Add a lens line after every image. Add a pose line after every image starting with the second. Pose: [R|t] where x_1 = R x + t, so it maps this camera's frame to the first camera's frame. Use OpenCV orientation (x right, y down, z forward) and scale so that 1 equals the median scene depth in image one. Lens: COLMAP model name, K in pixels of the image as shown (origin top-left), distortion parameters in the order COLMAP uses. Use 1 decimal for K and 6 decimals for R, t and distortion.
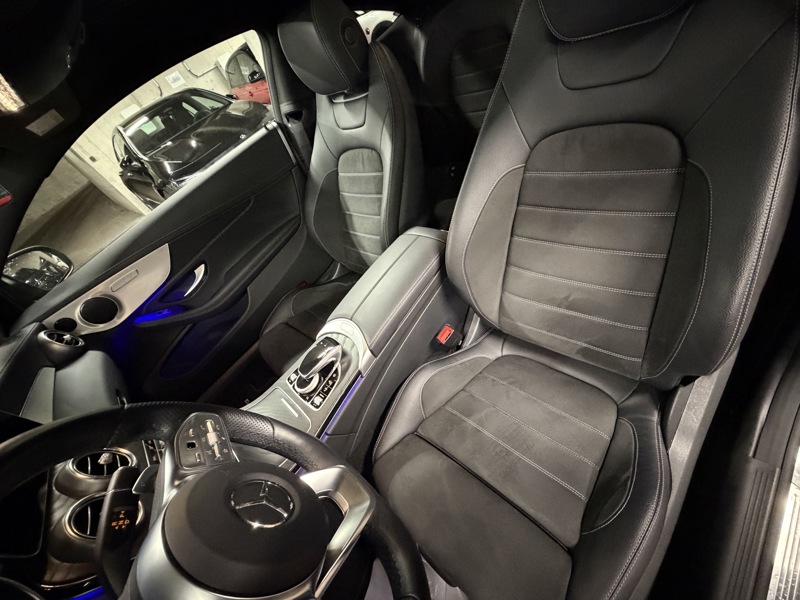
lens RADIAL K [[318.7, 0, 394.9], [0, 318.7, 315.3], [0, 0, 1]] dist [-0.000325, -0.000146]
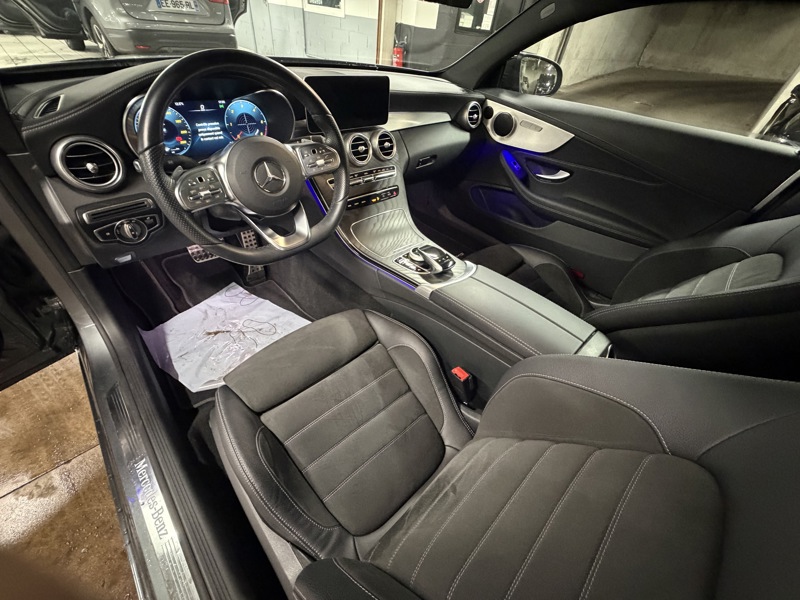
lens RADIAL K [[318.7, 0, 403.1], [0, 318.7, 312.9], [0, 0, 1]] dist [-0.000325, -0.000146]
pose [[-0.133002, 0.901645, -0.411518, 0.322744], [-0.752602, 0.178290, 0.633879, -0.351194], [0.644903, 0.394017, 0.654867, 0.160895]]
